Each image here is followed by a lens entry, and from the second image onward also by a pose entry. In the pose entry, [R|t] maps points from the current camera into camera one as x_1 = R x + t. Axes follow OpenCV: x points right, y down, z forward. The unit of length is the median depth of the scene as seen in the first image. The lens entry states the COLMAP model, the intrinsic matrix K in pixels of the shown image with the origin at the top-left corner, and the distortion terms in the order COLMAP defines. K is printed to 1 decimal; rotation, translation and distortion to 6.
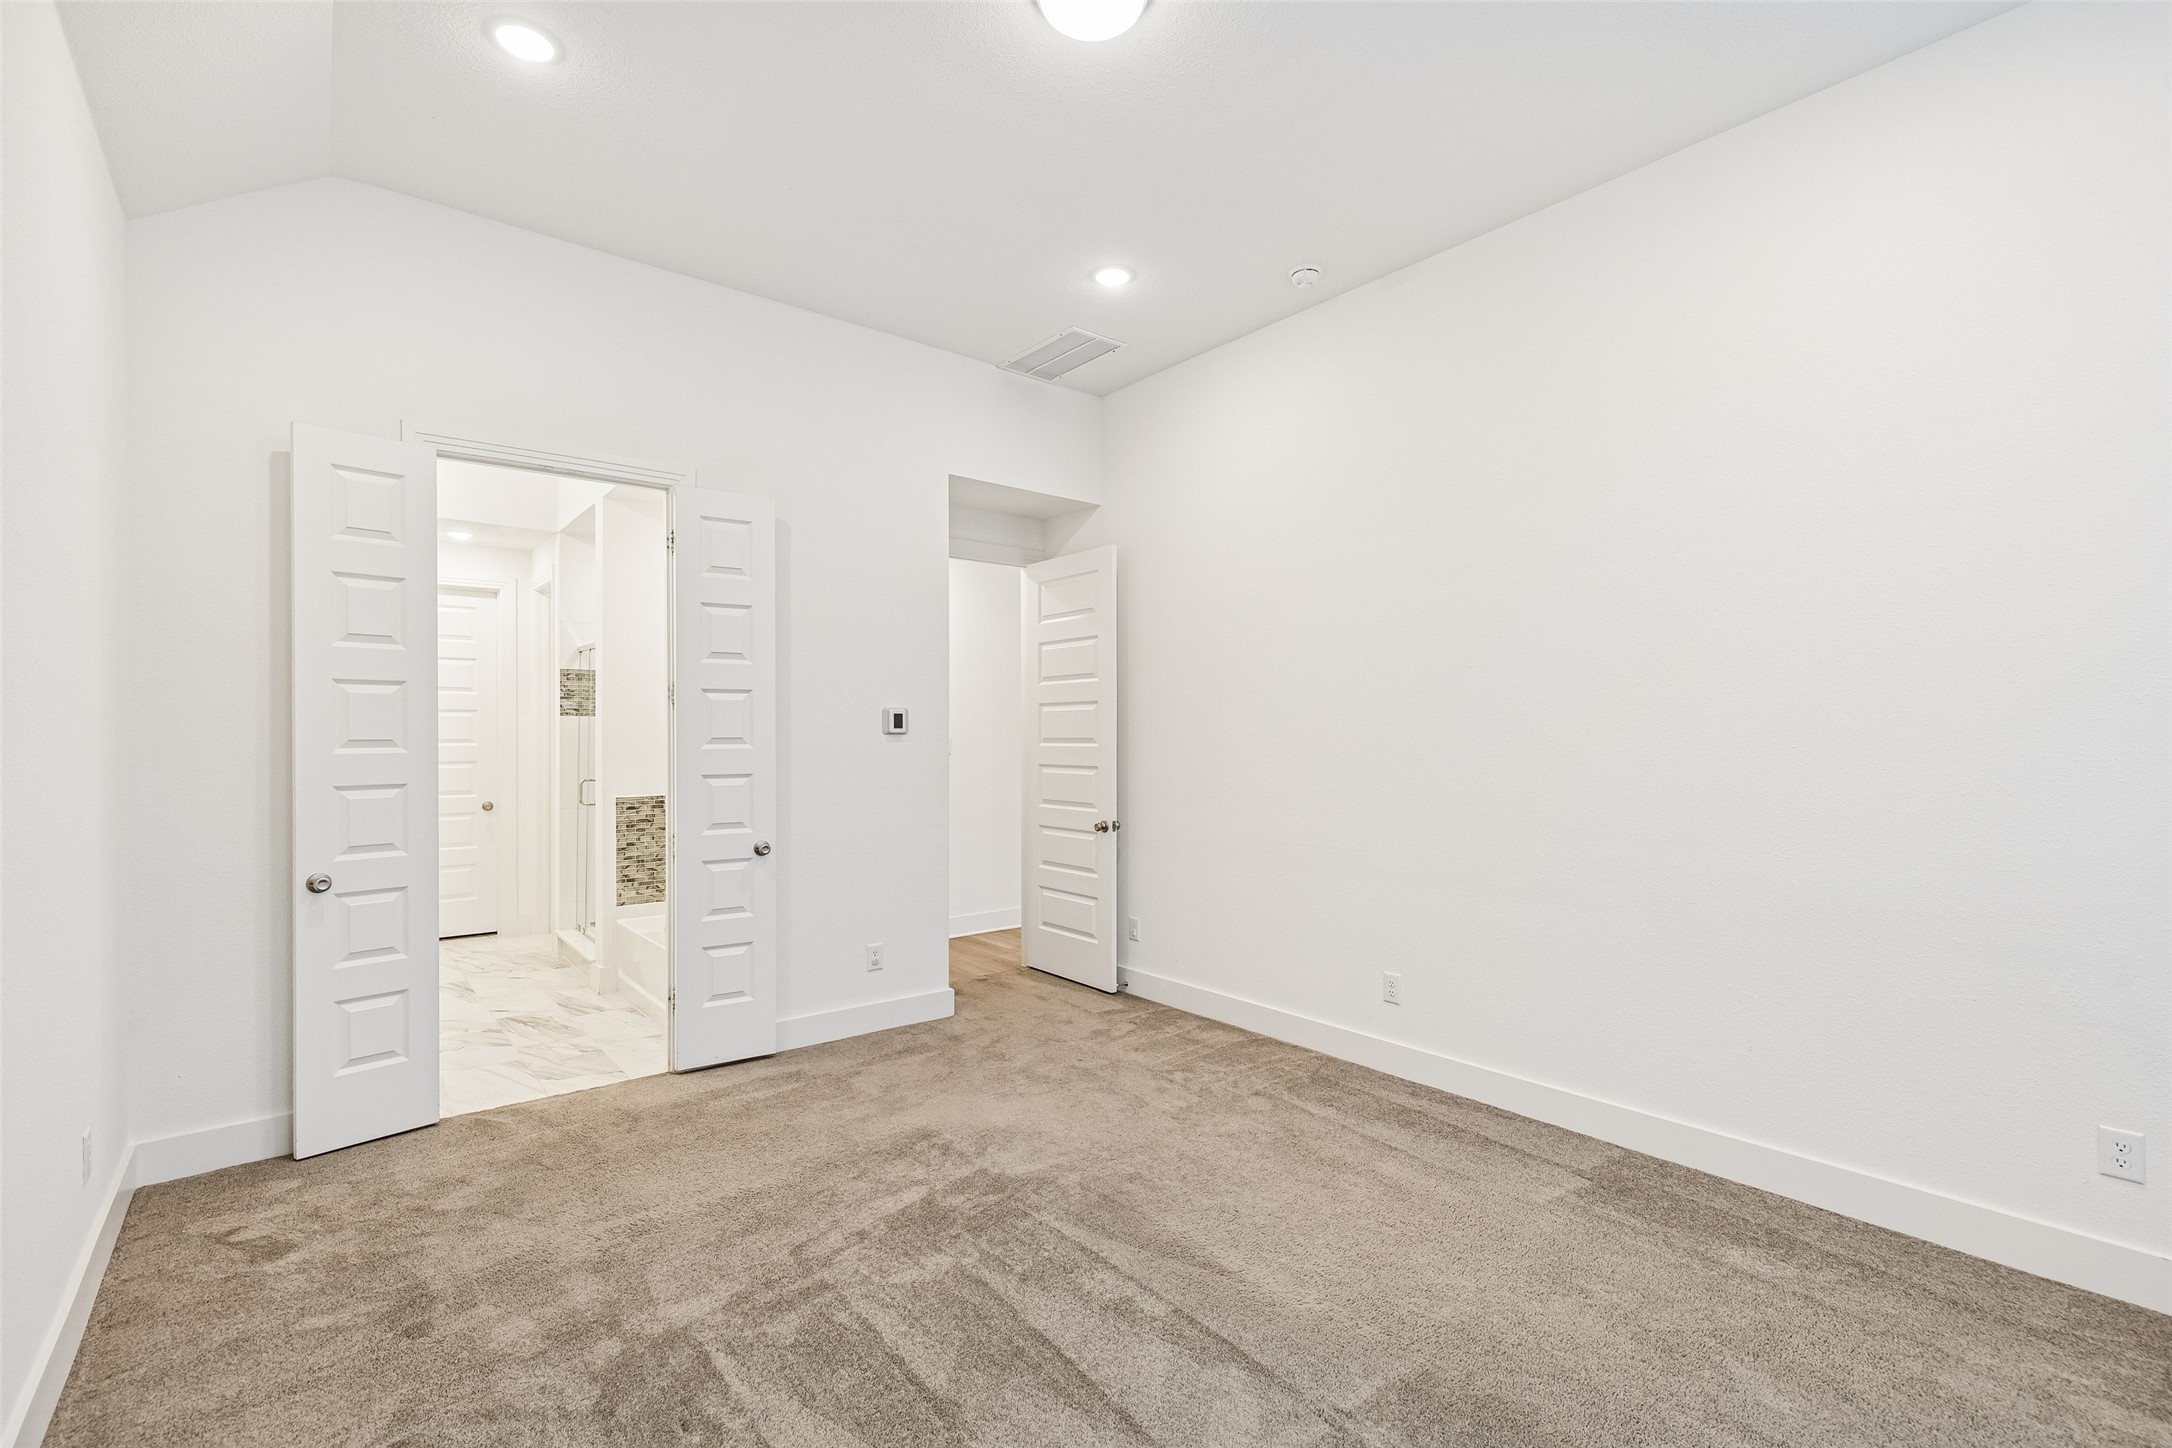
lens RADIAL K [[975.1, 0, 1102.4], [0, 975.1, 727.5], [0, 0, 1]] dist [0.007494, -0.002004]
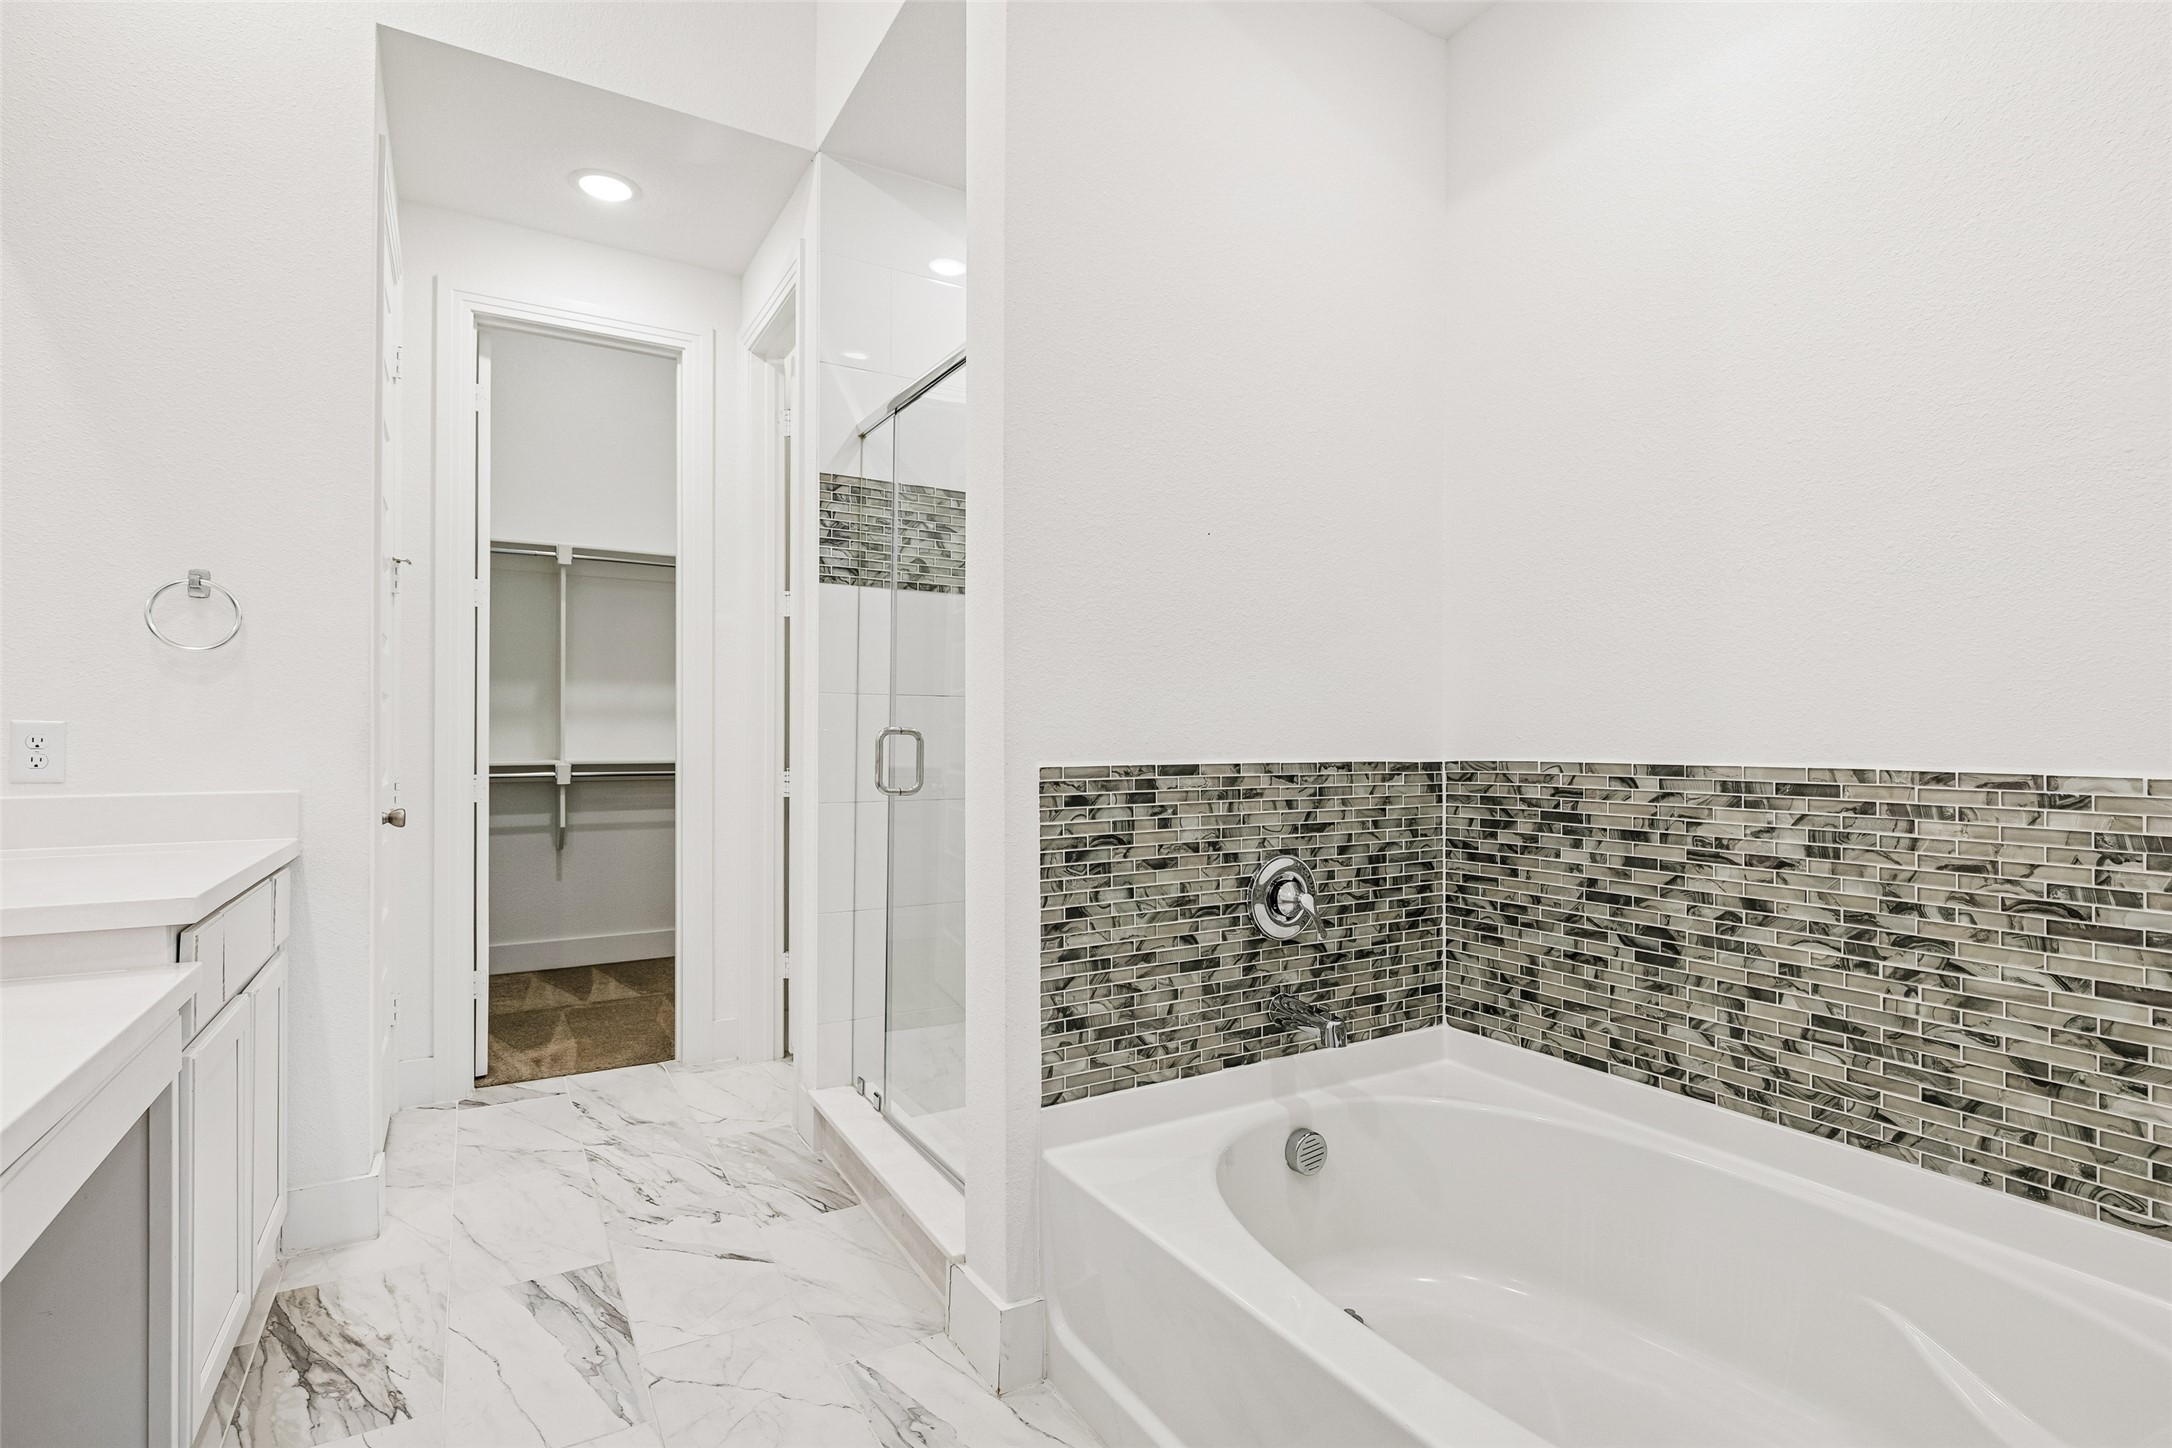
lens RADIAL K [[1051.3, 0, 1086.1], [0, 1051.3, 719.9], [0, 0, 1]] dist [0.013483, 0.000026]
pose [[0.987066, 0.001423, -0.160306, -0.417455], [-0.002319, 0.999983, -0.005405, 0.056469], [0.160295, 0.005707, 0.987053, 0.645139]]
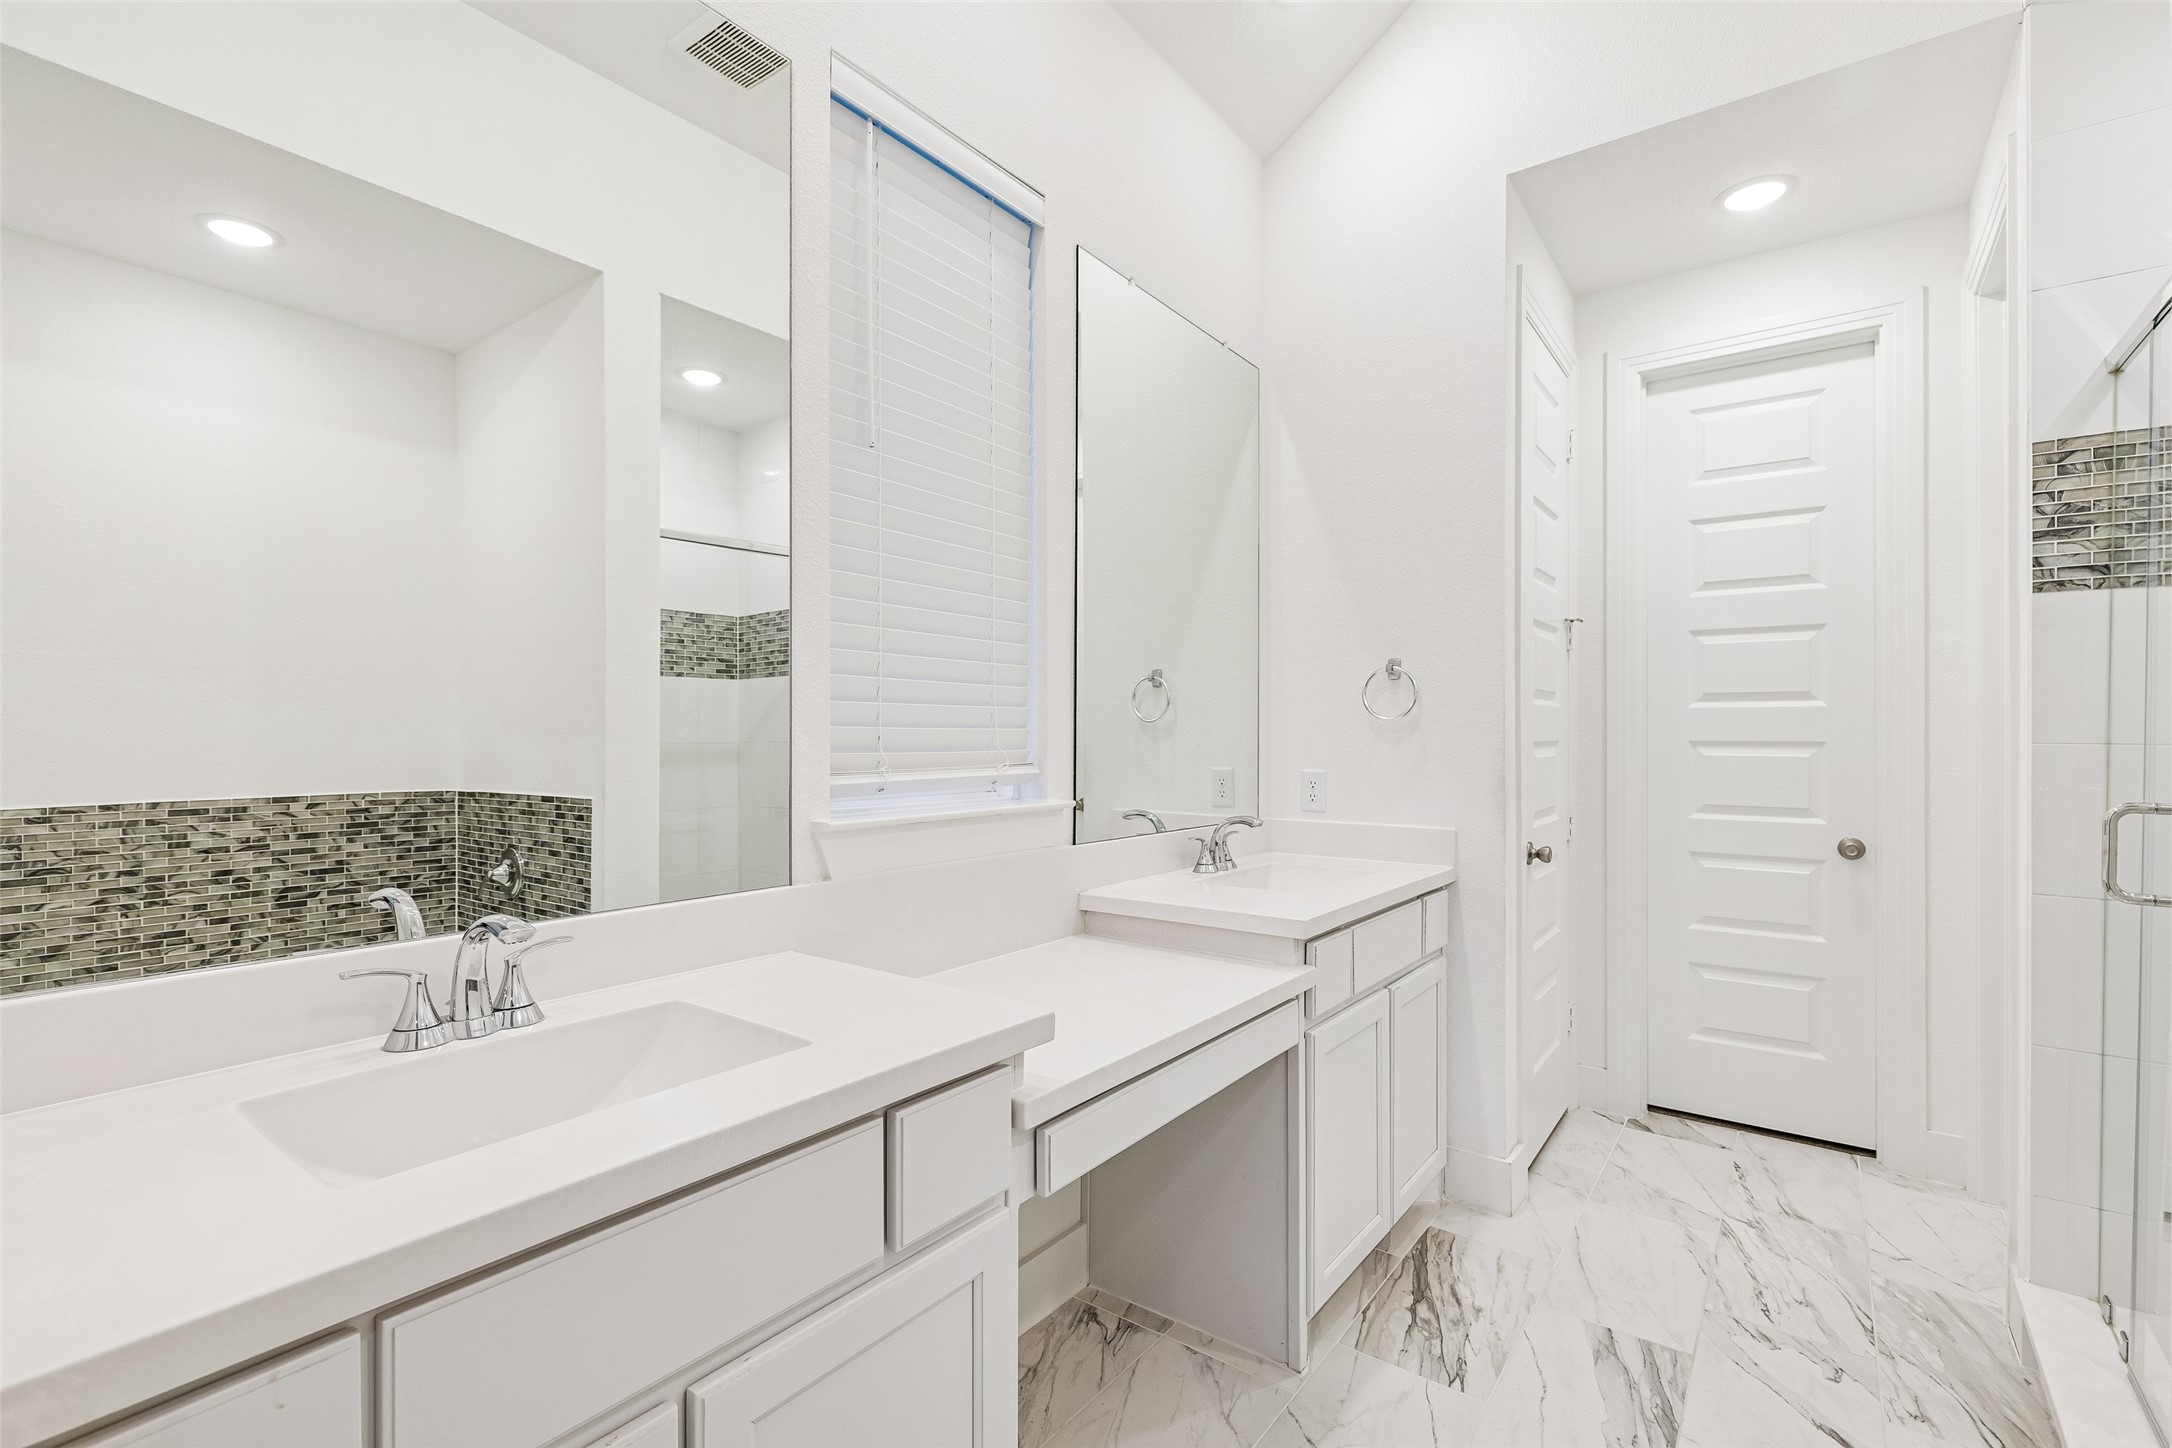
lens RADIAL K [[975.1, 0, 1093.8], [0, 975.1, 733.4], [0, 0, 1]] dist [0.007494, -0.002004]
pose [[0.240410, 0.000401, -0.970671, -0.368296], [0.008897, 0.999957, 0.002616, 0.032981], [0.970631, -0.009265, 0.240396, 0.721253]]
